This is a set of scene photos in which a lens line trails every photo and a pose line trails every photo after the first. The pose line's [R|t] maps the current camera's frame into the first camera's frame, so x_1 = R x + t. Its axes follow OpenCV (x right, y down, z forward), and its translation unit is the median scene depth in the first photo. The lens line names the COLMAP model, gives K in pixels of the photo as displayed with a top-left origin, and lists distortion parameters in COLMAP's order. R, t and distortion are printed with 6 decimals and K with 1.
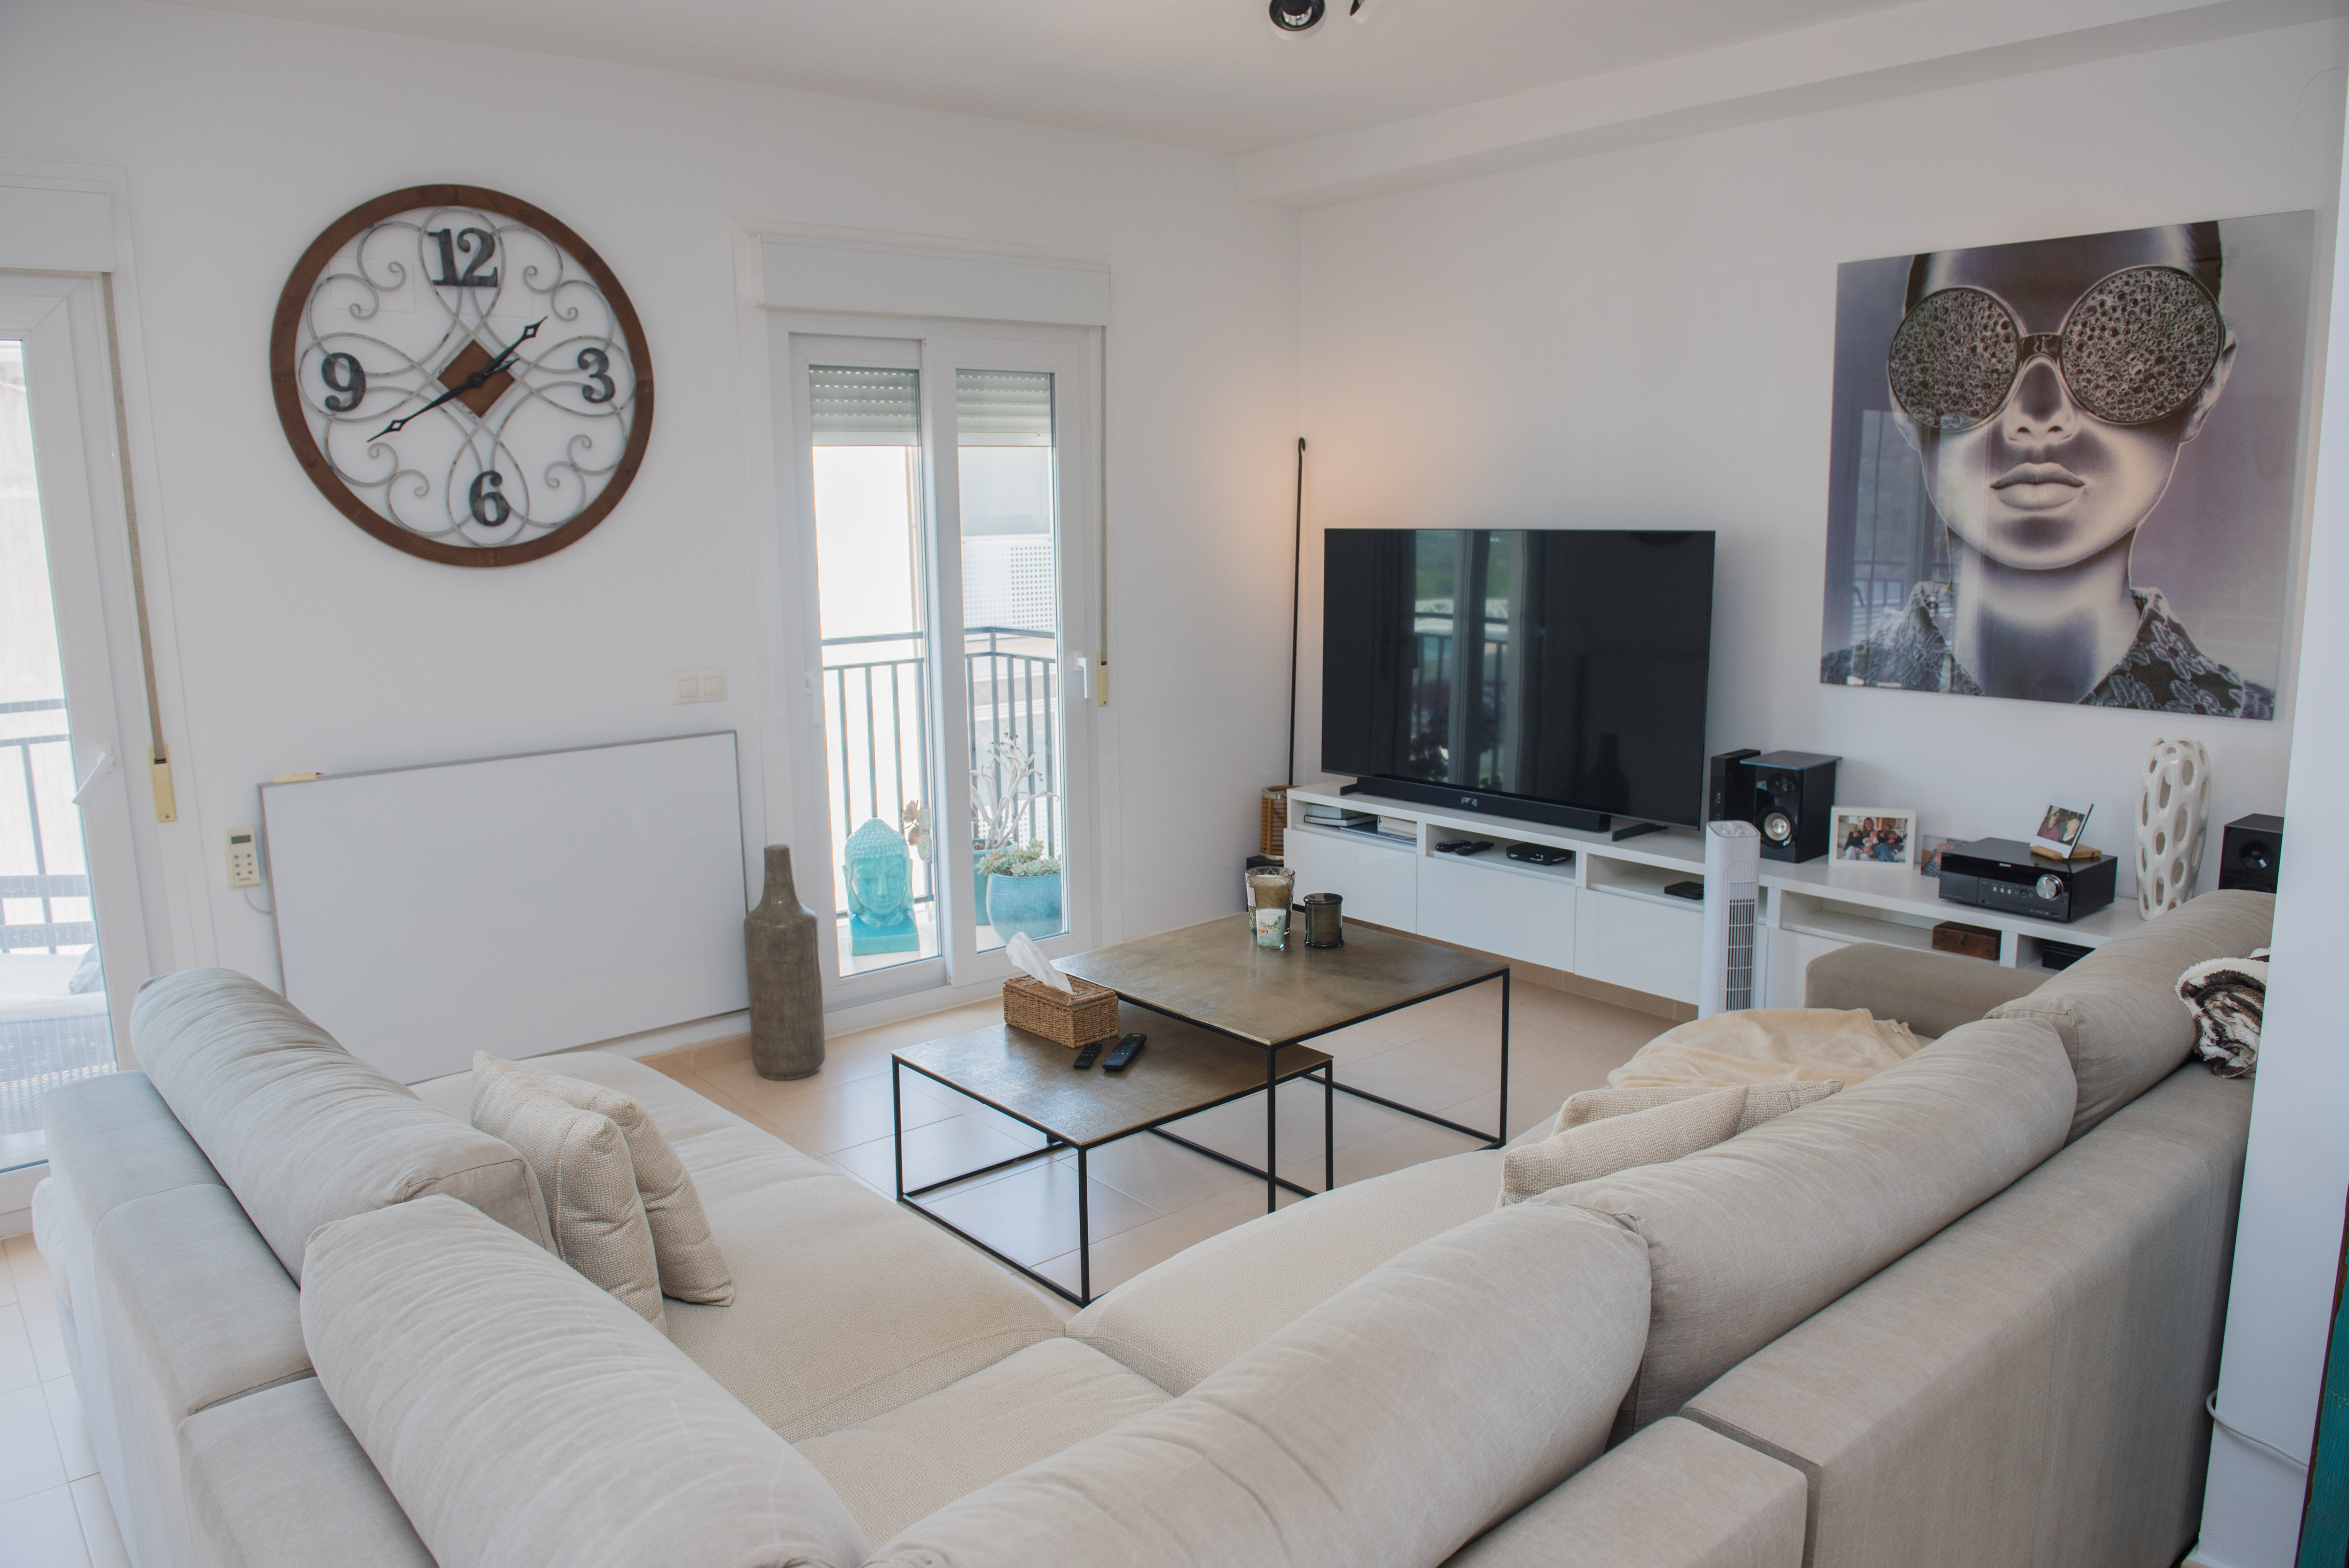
lens RADIAL K [[1615.8, 0, 1174.5], [0, 1615.8, 784.0], [0, 0, 1]] dist [-0.051608, -0.001193]
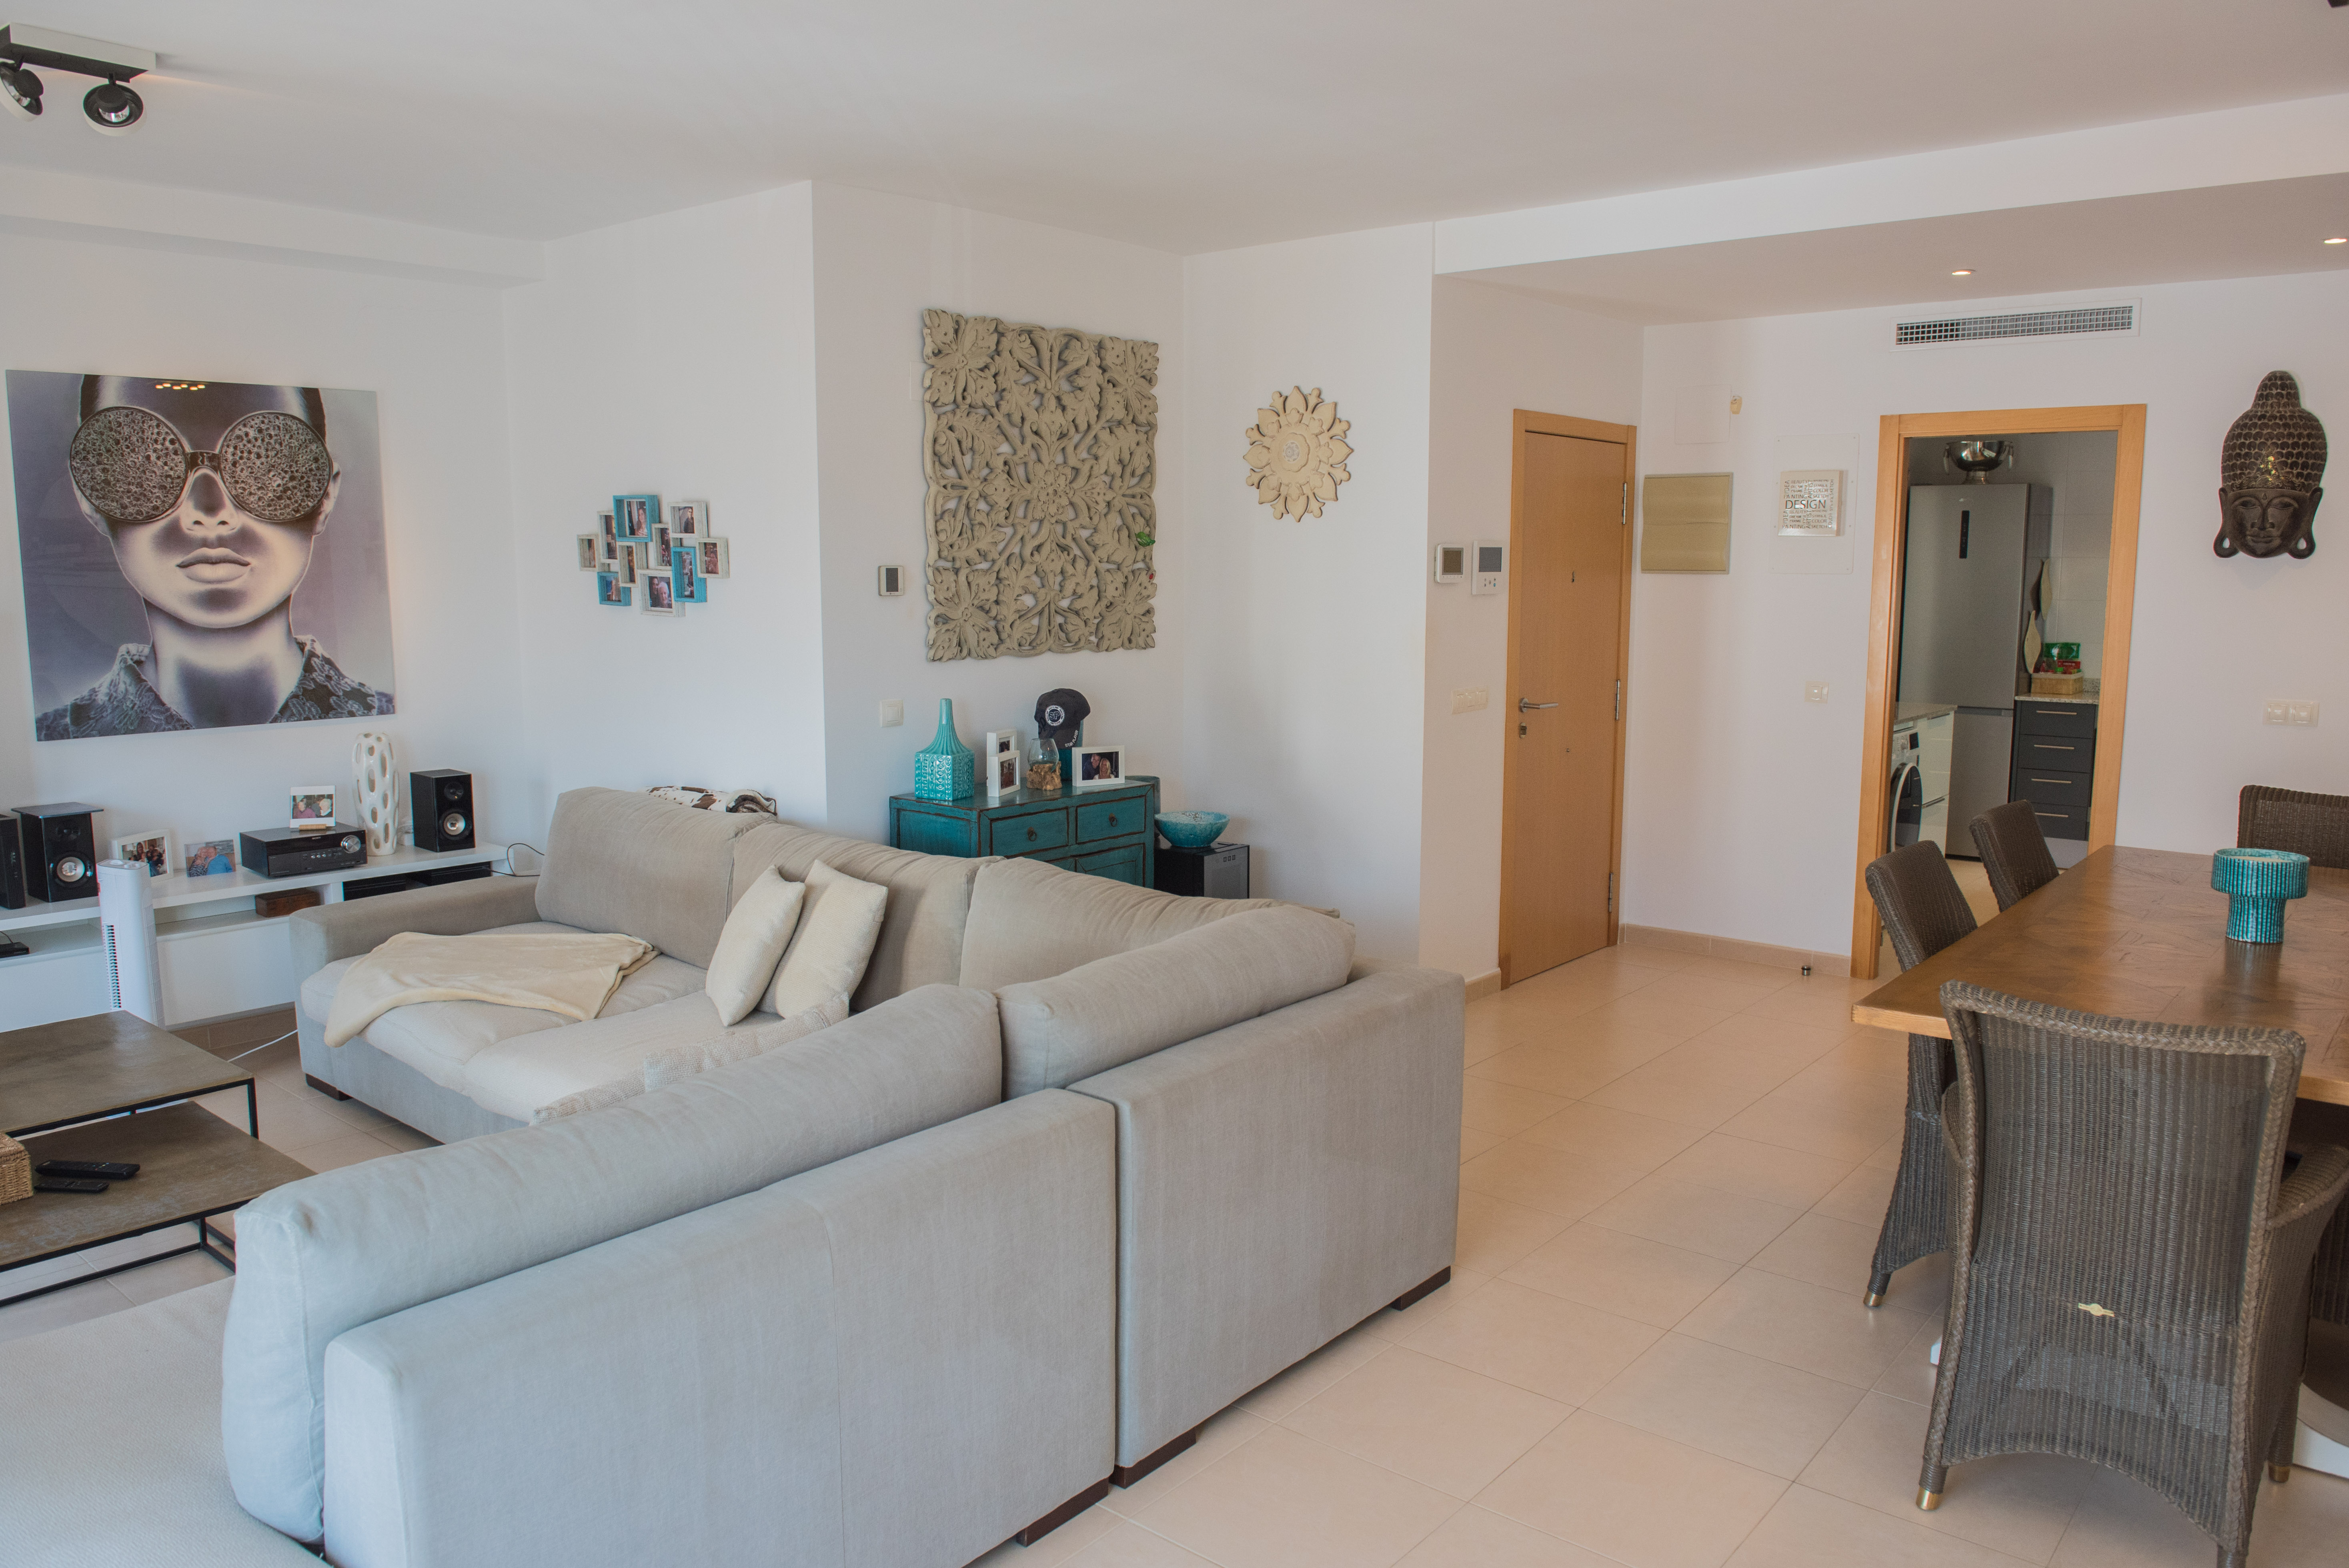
lens RADIAL K [[1615.8, 0, 1174.5], [0, 1615.8, 784.0], [0, 0, 1]] dist [-0.051608, -0.001193]
pose [[-0.149454, -0.121138, 0.981320, -0.887317], [0.174385, 0.973680, 0.146754, -0.063396], [-0.973269, 0.193061, -0.124396, 0.416244]]
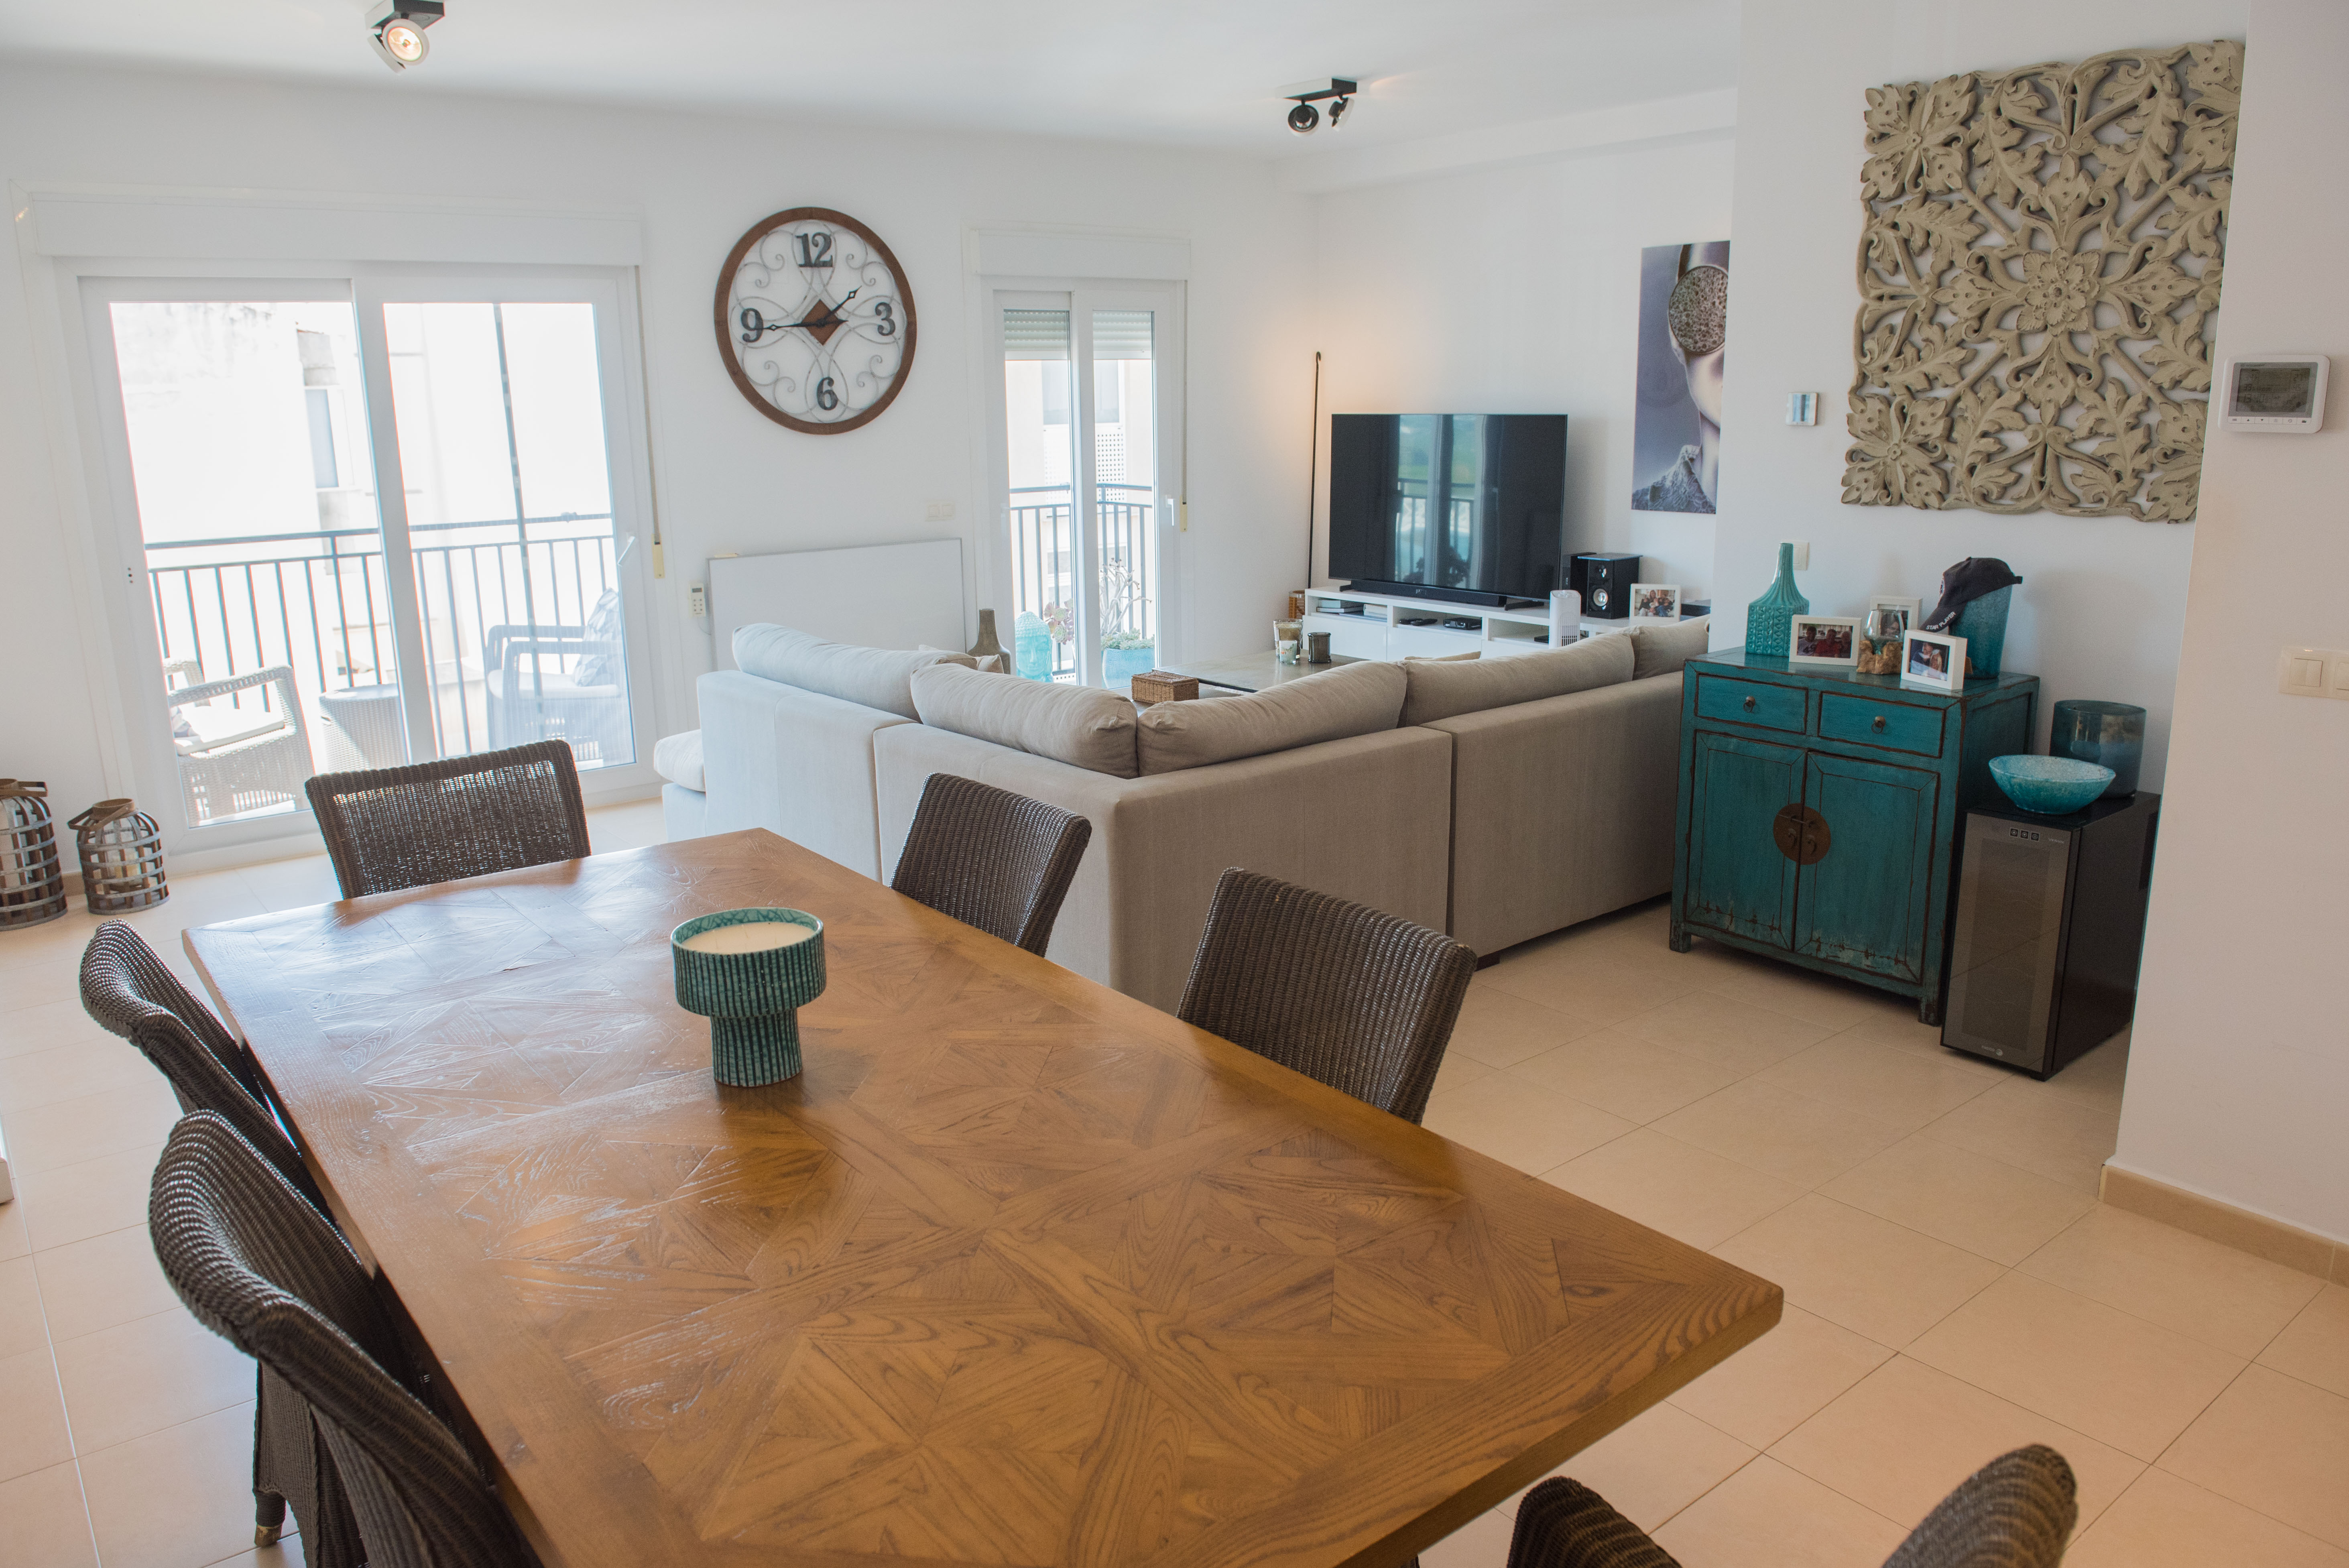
lens RADIAL K [[1615.8, 0, 1174.5], [0, 1615.8, 784.0], [0, 0, 1]] dist [-0.051608, -0.001193]
pose [[0.999509, 0.007329, -0.030460, -0.006477], [-0.005348, 0.997897, 0.064601, 0.124486], [0.030870, -0.064406, 0.997446, -0.726634]]
